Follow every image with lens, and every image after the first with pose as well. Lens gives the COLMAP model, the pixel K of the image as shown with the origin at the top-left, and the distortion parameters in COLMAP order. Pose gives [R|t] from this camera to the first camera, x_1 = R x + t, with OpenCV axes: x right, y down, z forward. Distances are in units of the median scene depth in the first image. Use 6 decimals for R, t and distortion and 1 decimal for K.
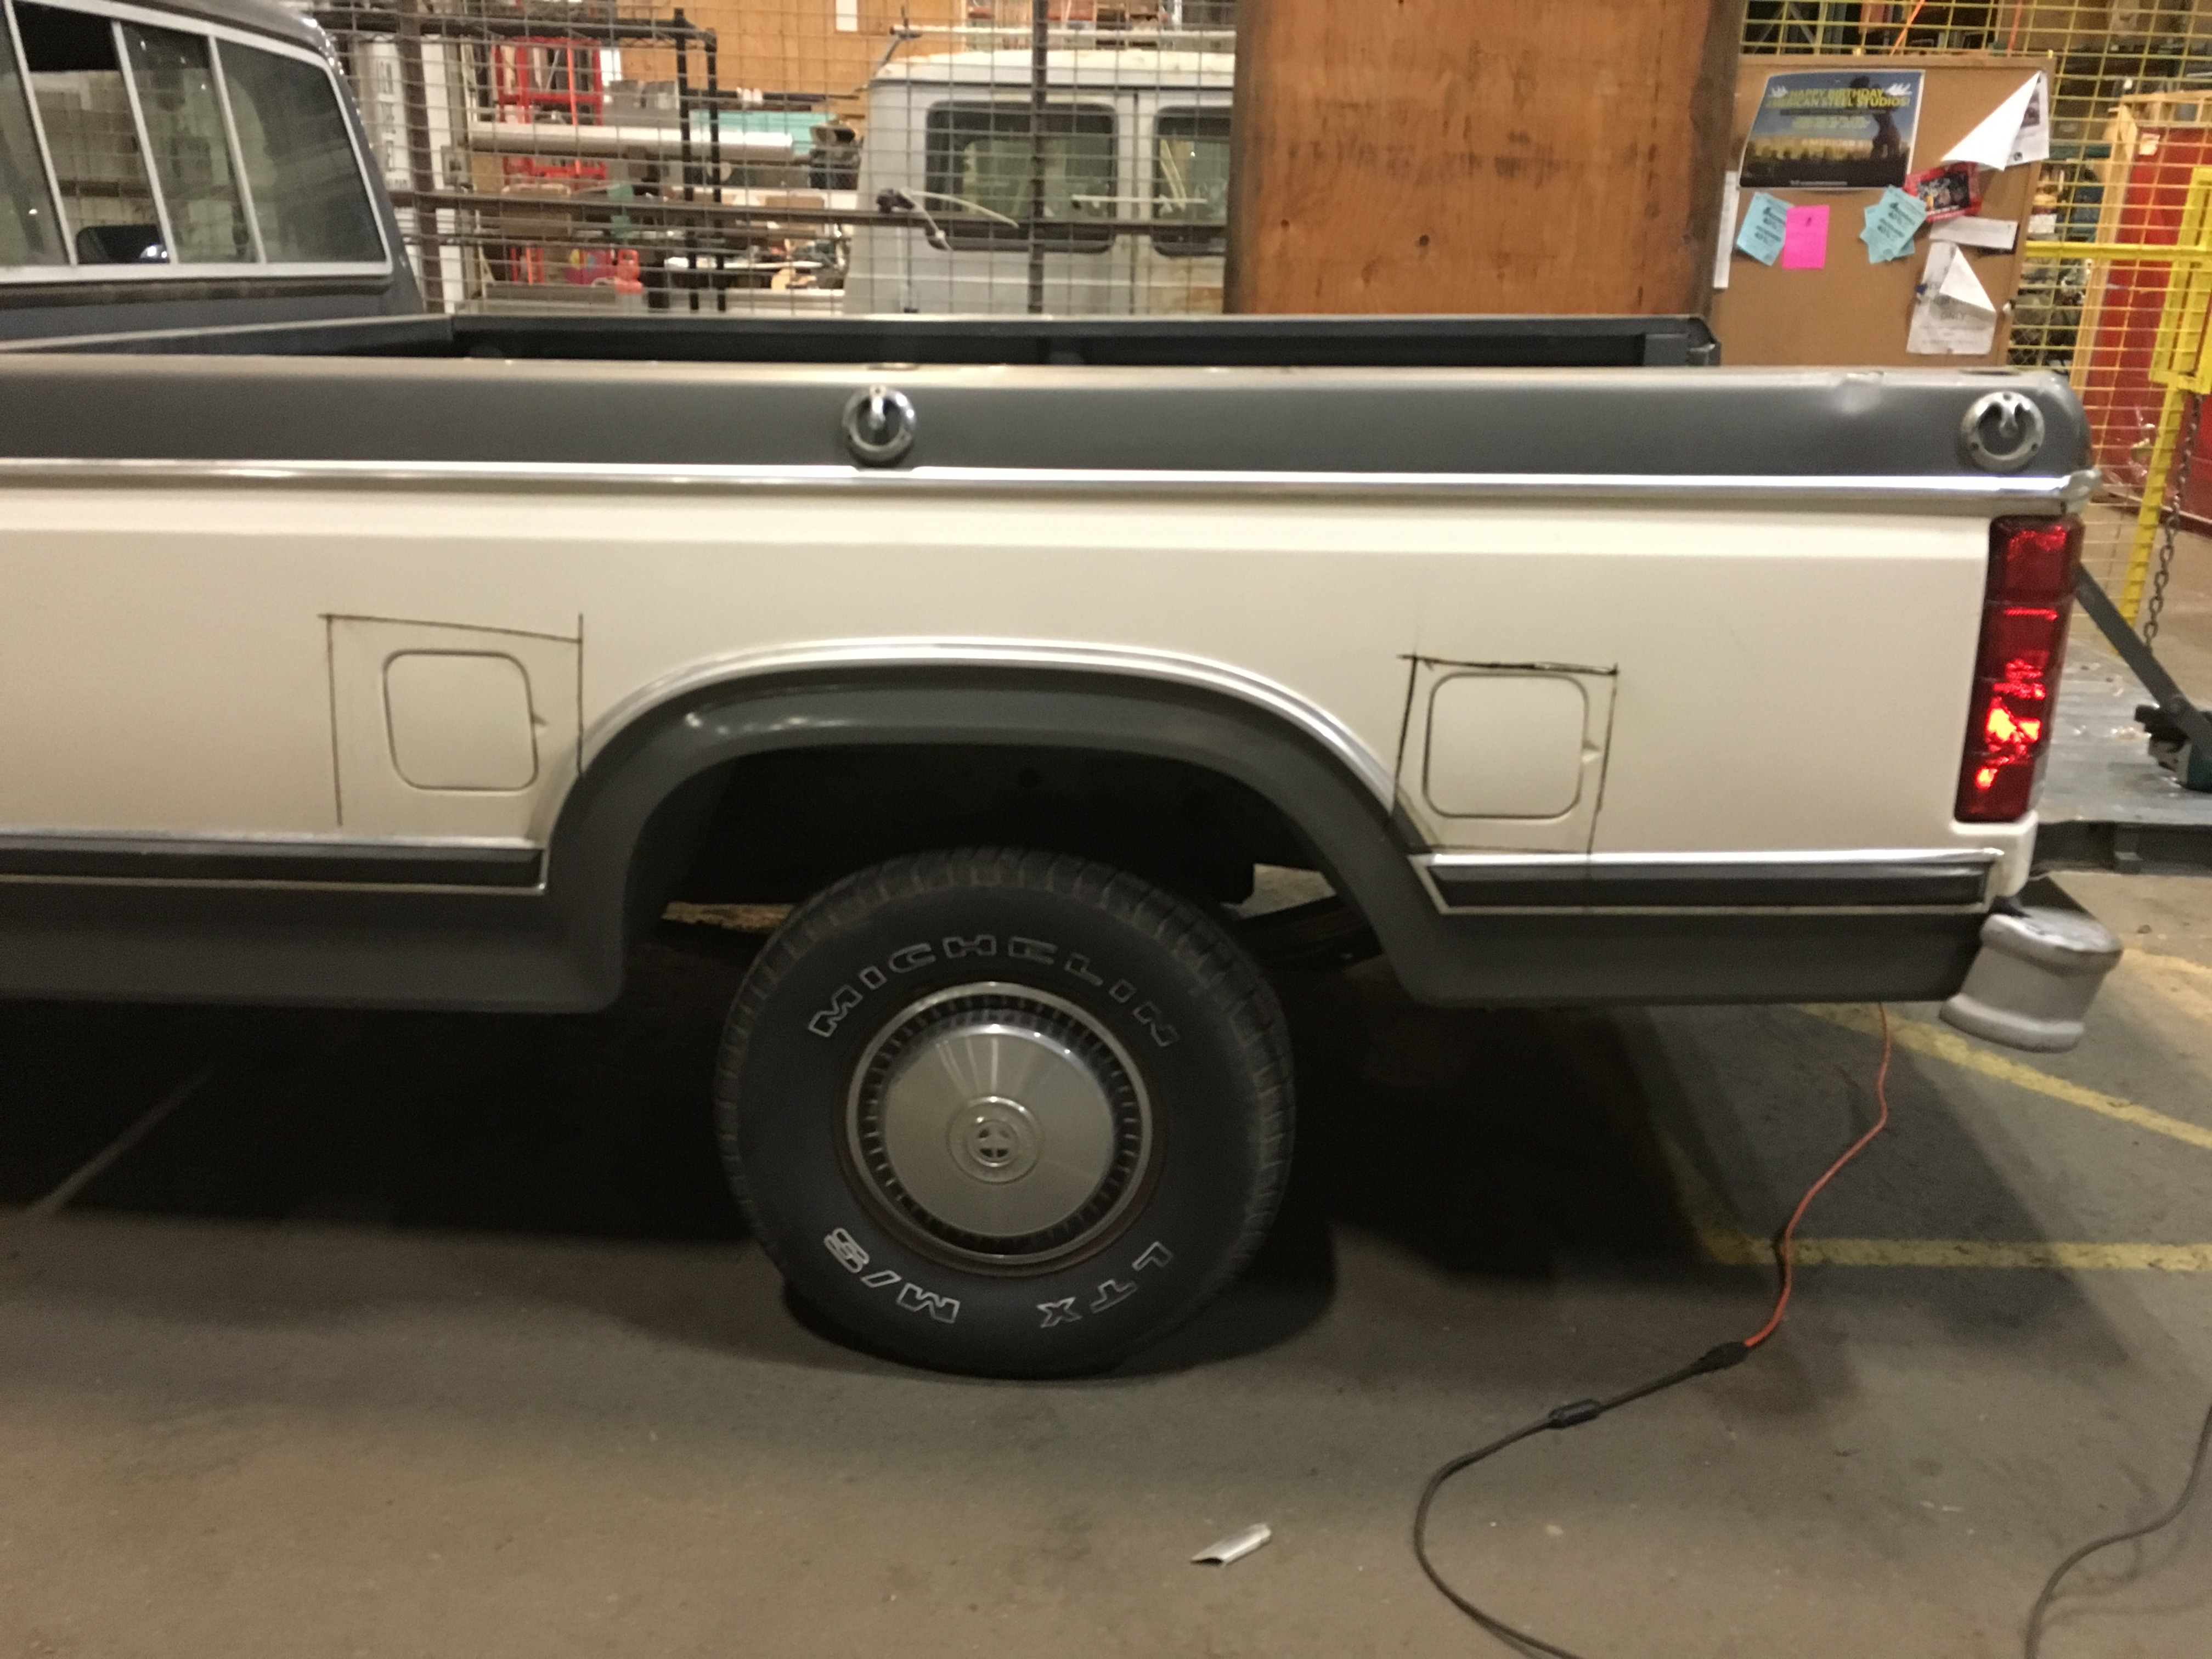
lens RADIAL K [[1835.7, 0, 1069.5], [0, 1835.7, 825.0], [0, 0, 1]] dist [0.113049, -0.134478]
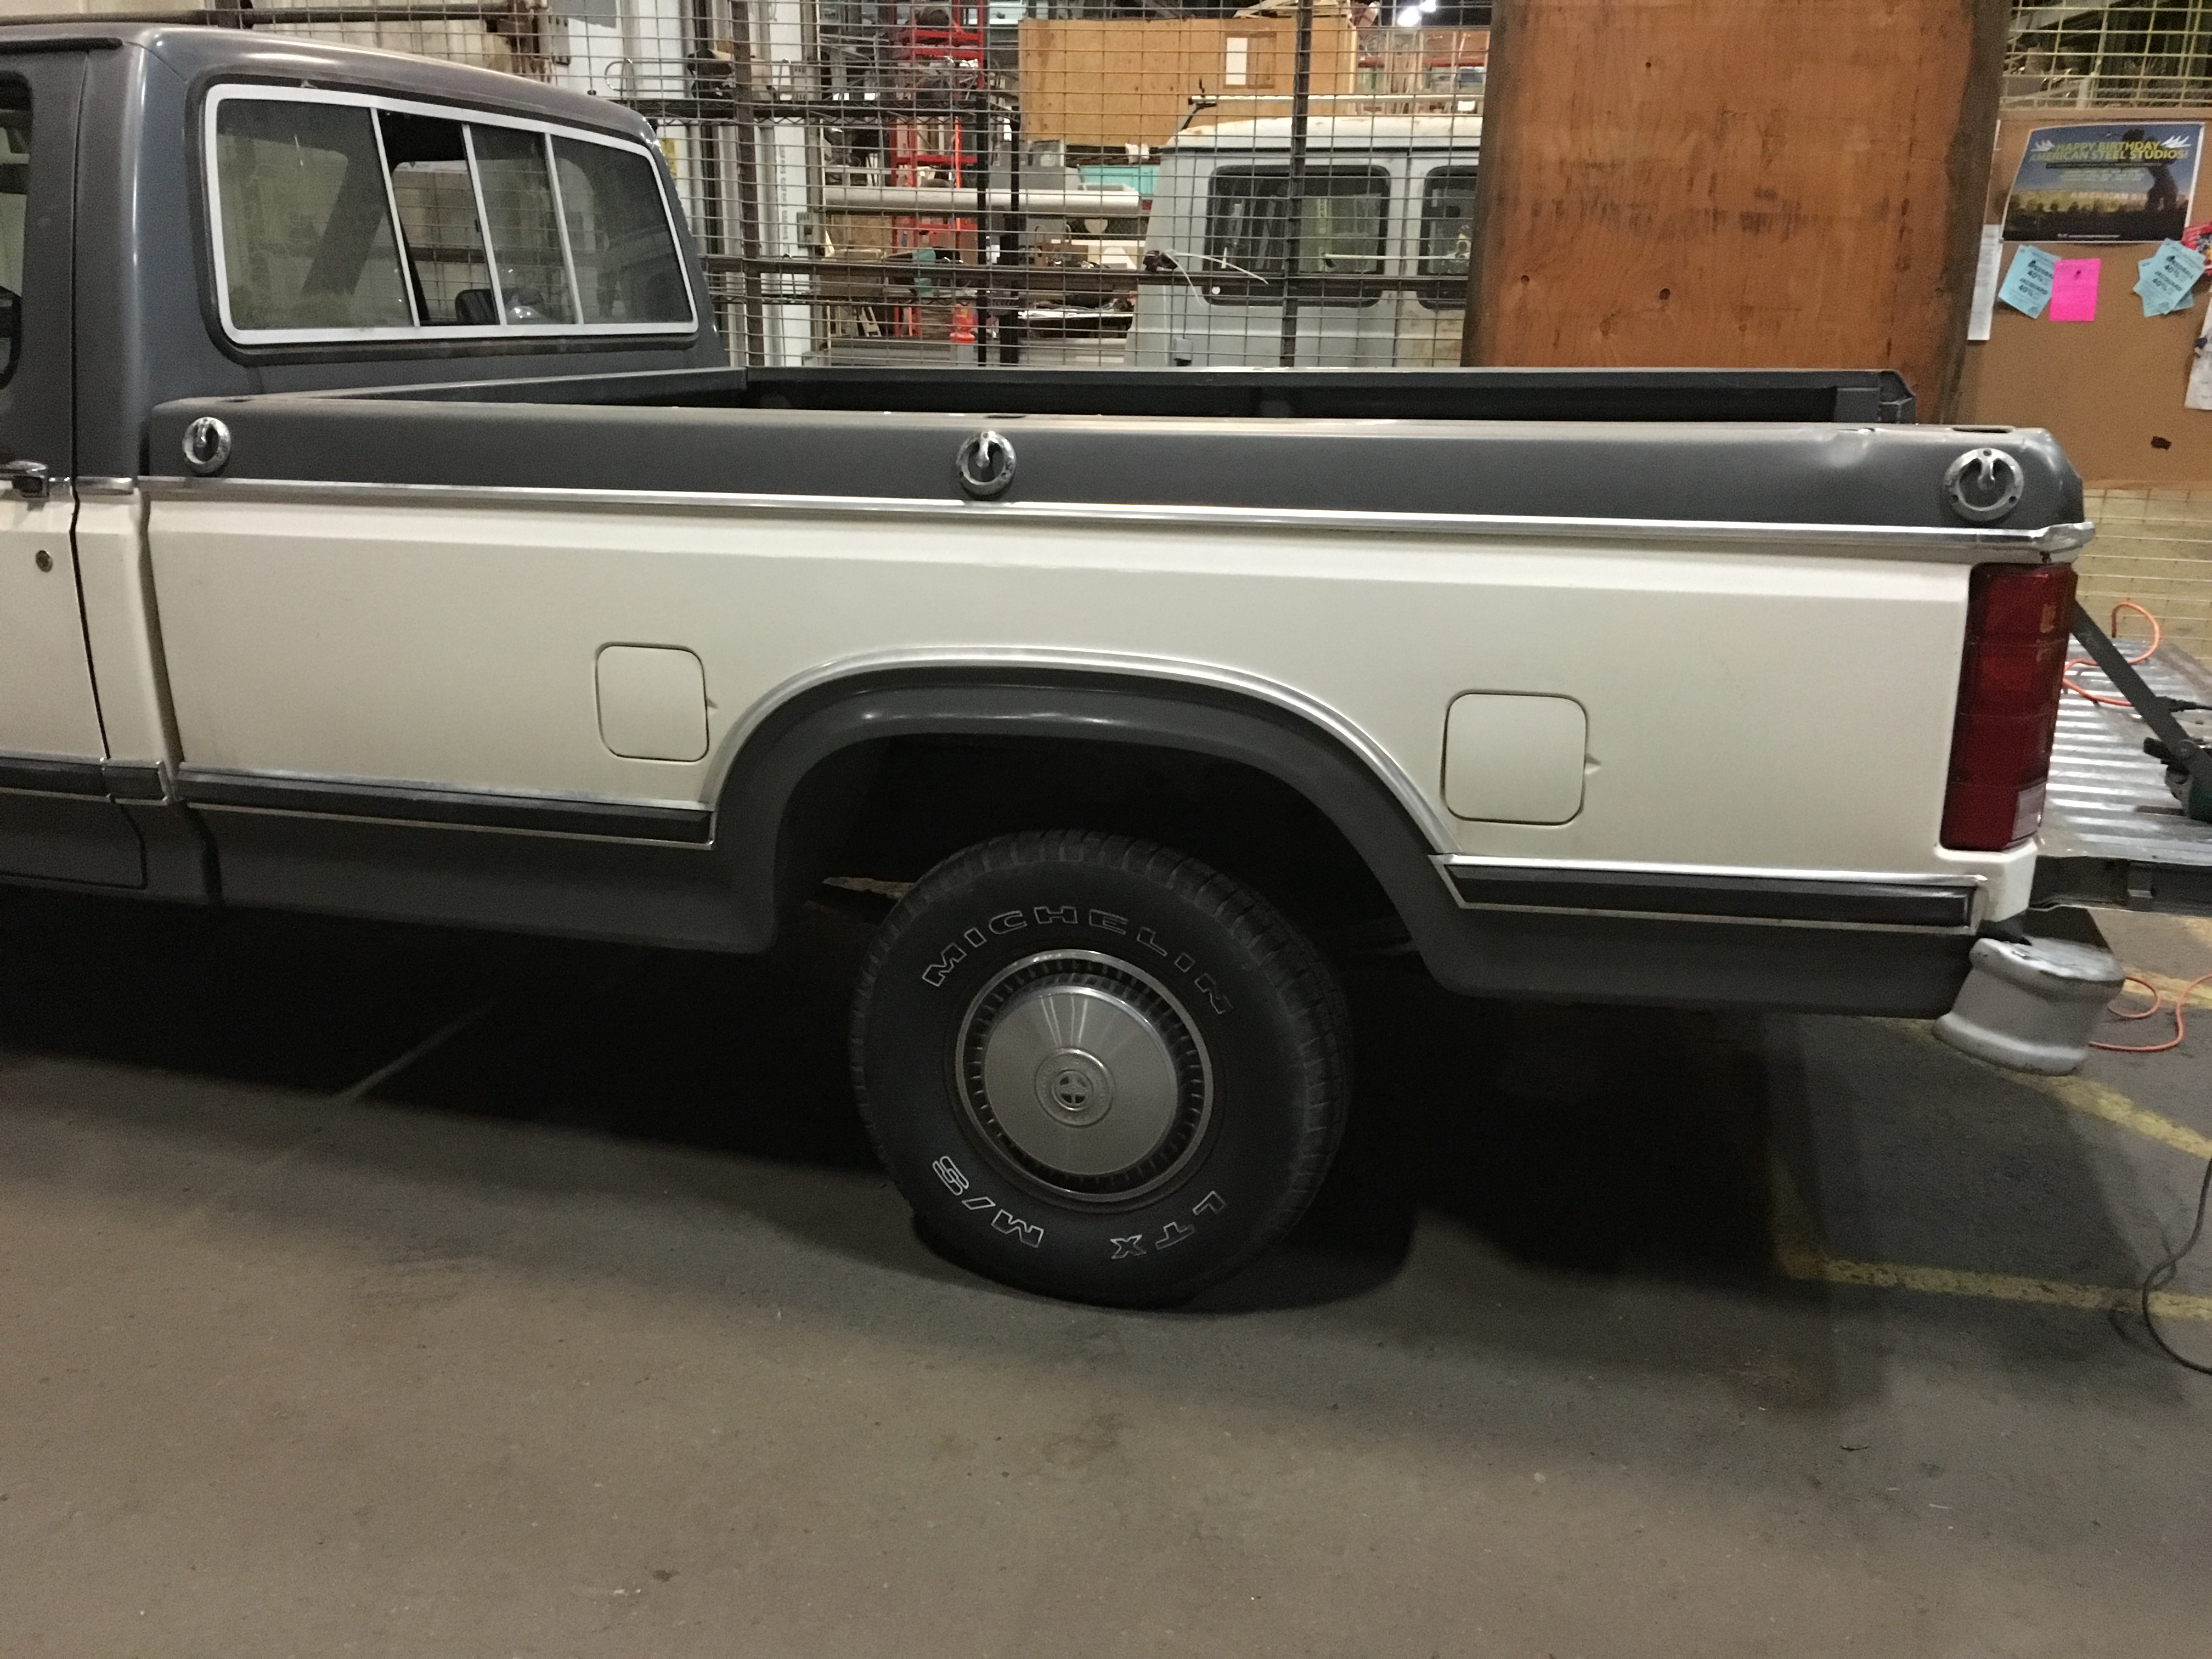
lens RADIAL K [[1835.7, 0, 1069.5], [0, 1835.7, 825.0], [0, 0, 1]] dist [0.113049, -0.134478]
pose [[0.980269, 0.052276, -0.190630, 0.158211], [-0.056604, 0.998246, -0.017327, 0.026994], [0.189390, 0.027776, 0.981509, -0.120930]]
